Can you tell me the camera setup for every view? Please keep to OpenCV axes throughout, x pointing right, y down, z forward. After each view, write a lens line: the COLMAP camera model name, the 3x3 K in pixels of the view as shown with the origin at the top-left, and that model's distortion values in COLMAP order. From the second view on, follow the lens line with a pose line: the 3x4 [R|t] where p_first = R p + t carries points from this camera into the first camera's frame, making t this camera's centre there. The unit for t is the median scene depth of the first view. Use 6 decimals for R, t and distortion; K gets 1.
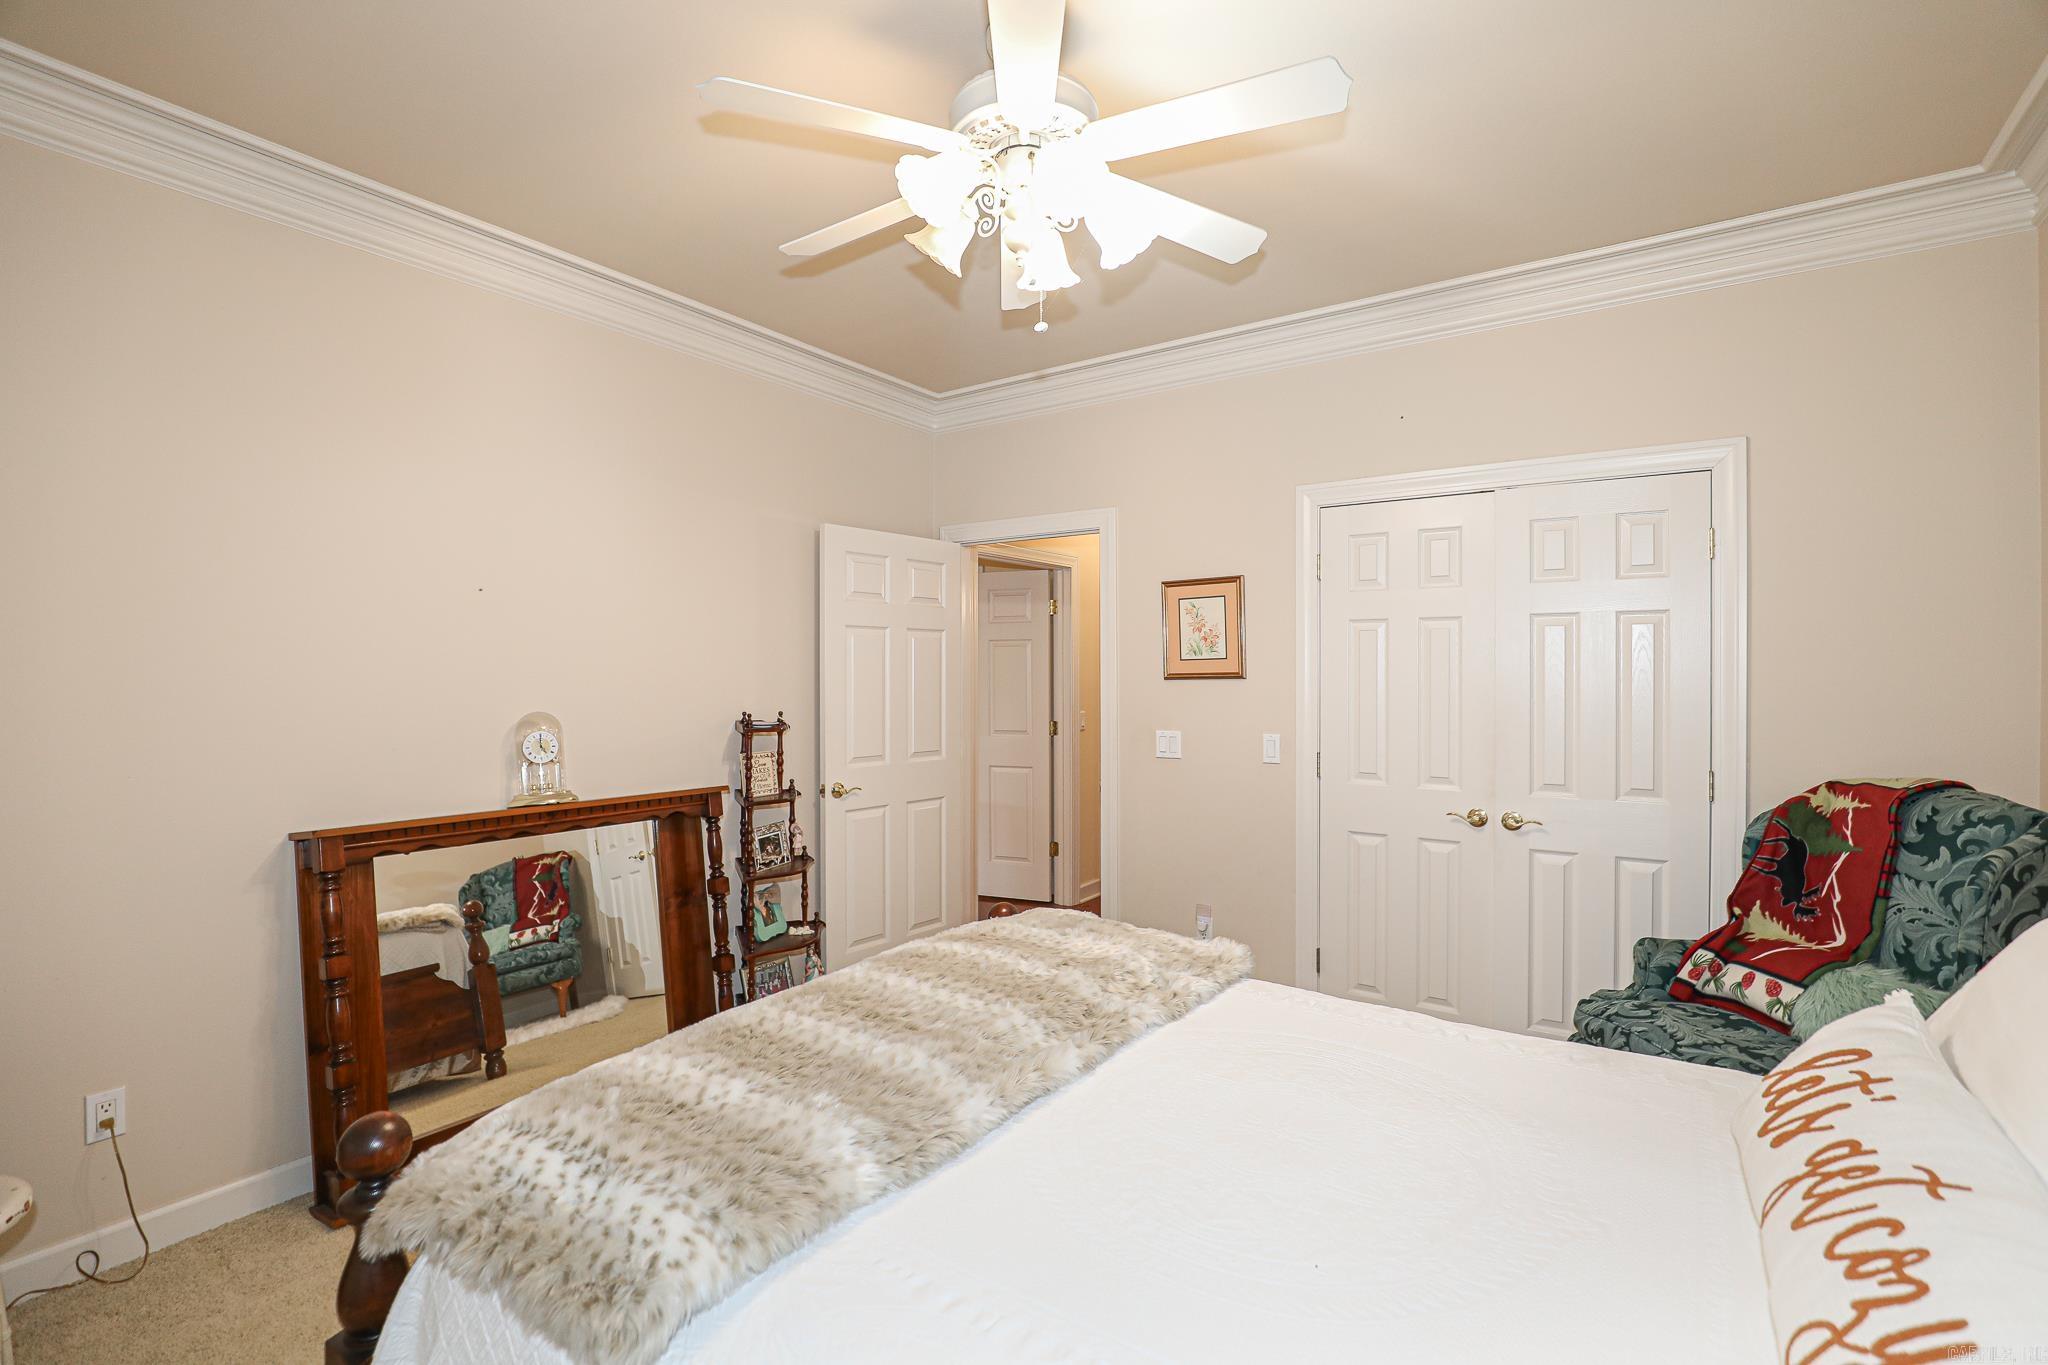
lens RADIAL K [[928.1, 0, 1014.3], [0, 928.1, 680.3], [0, 0, 1]] dist [-0.025452, 0.003013]
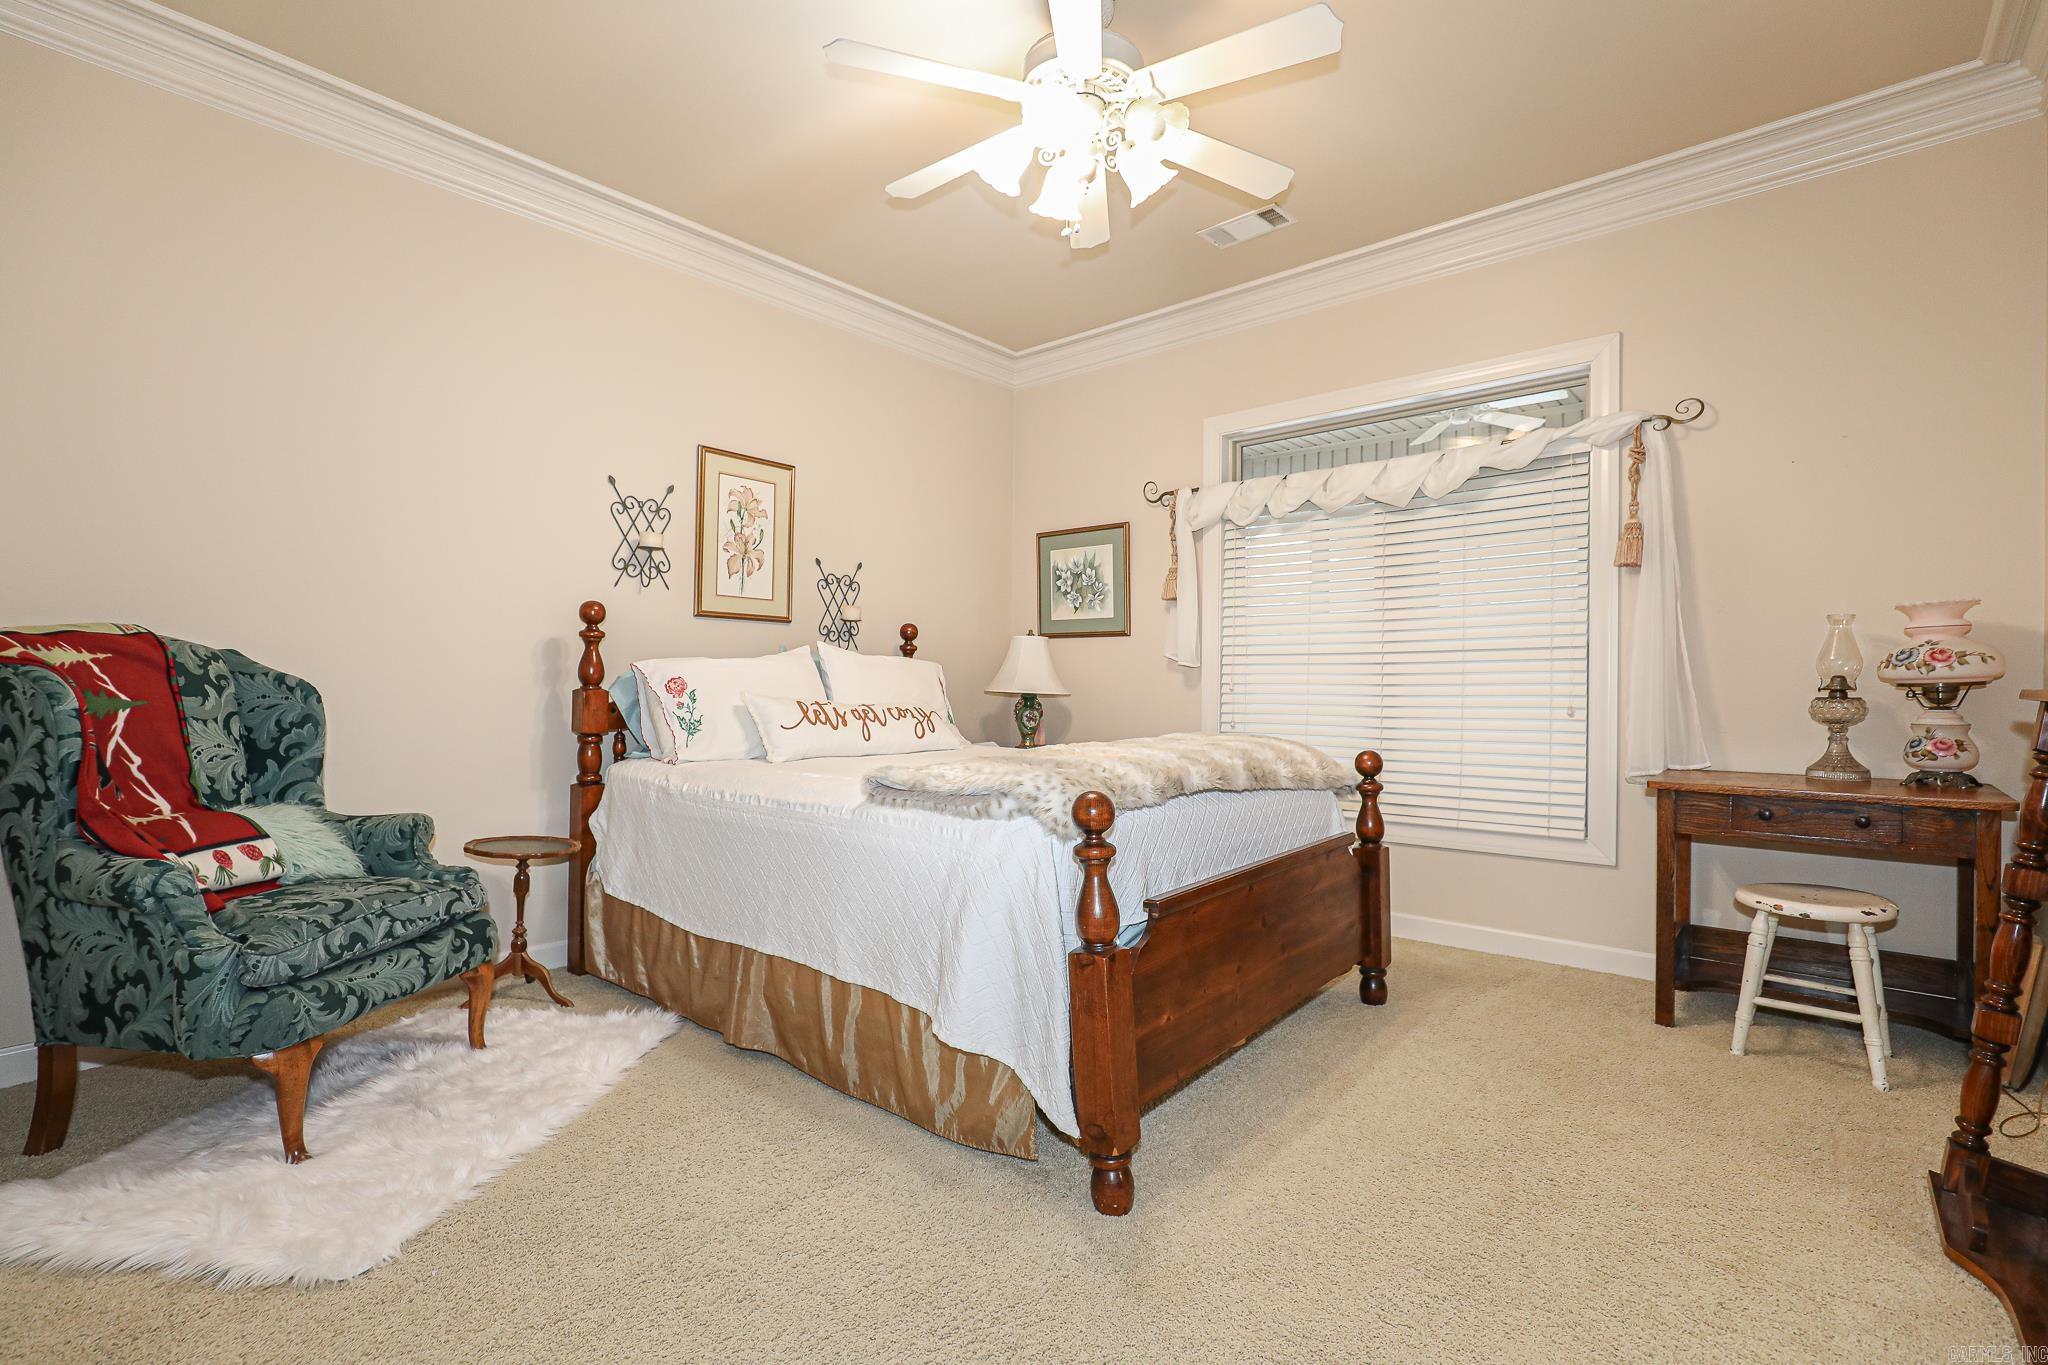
lens RADIAL K [[928.1, 0, 1033.7], [0, 928.1, 688.1], [0, 0, 1]] dist [-0.025452, 0.003013]
pose [[-0.995353, -0.003955, 0.096208, -0.030639], [-0.002958, 0.999941, 0.010499, 0.157672], [-0.096244, 0.010166, -0.995306, 1.778576]]
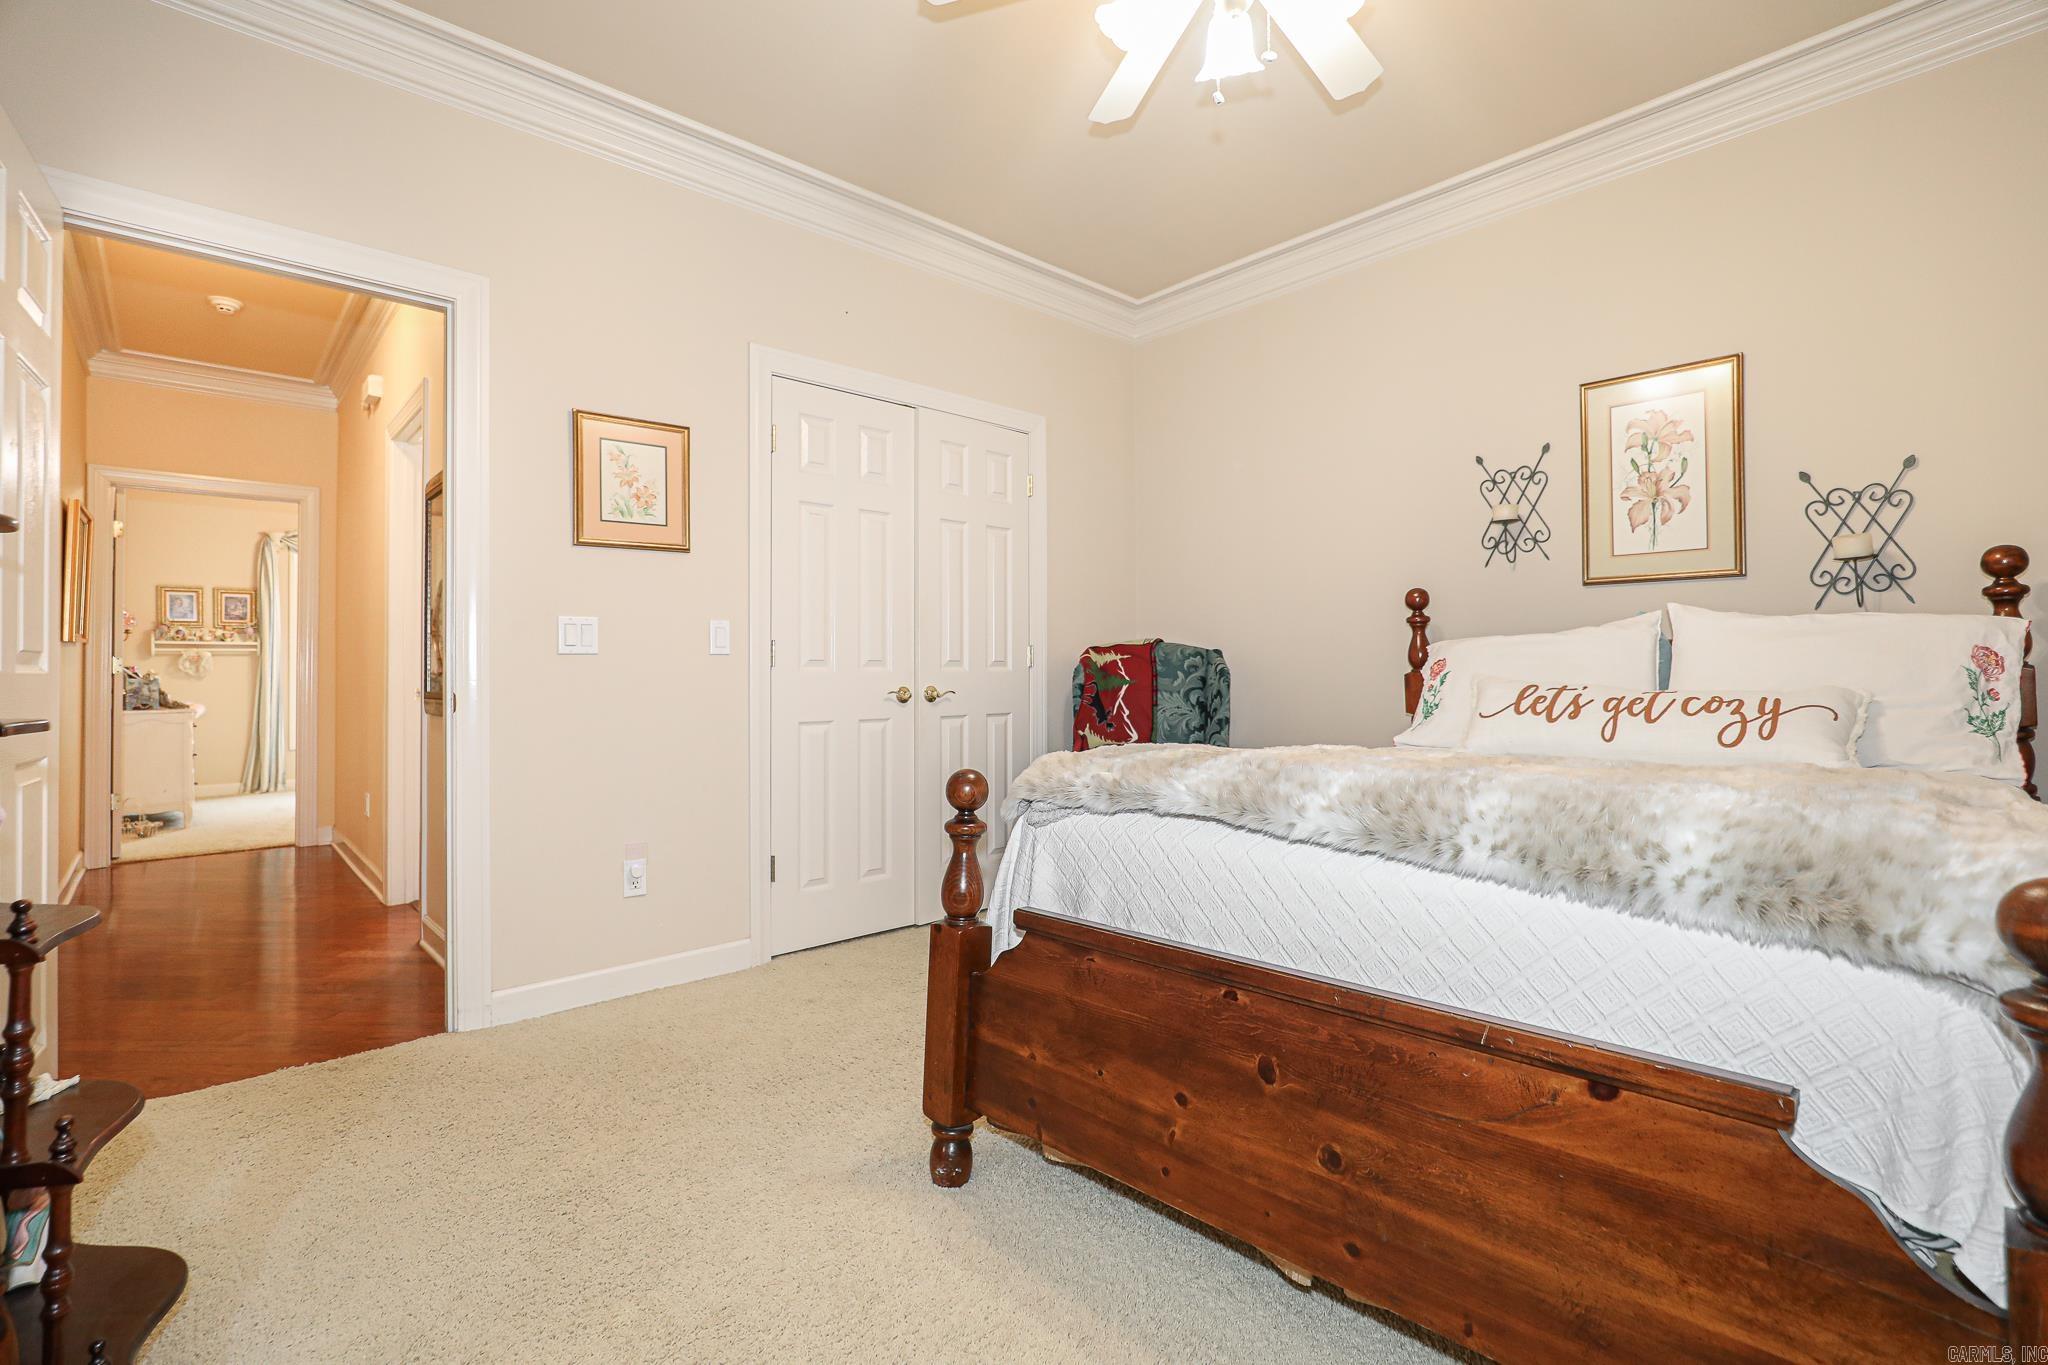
lens RADIAL K [[928.1, 0, 1037.4], [0, 928.1, 672.9], [0, 0, 1]] dist [-0.025452, 0.003013]
pose [[0.208776, 0.001506, 0.977962, -0.747903], [0.016111, 0.999858, -0.004979, 0.174079], [-0.977831, 0.016795, 0.208722, 0.808270]]
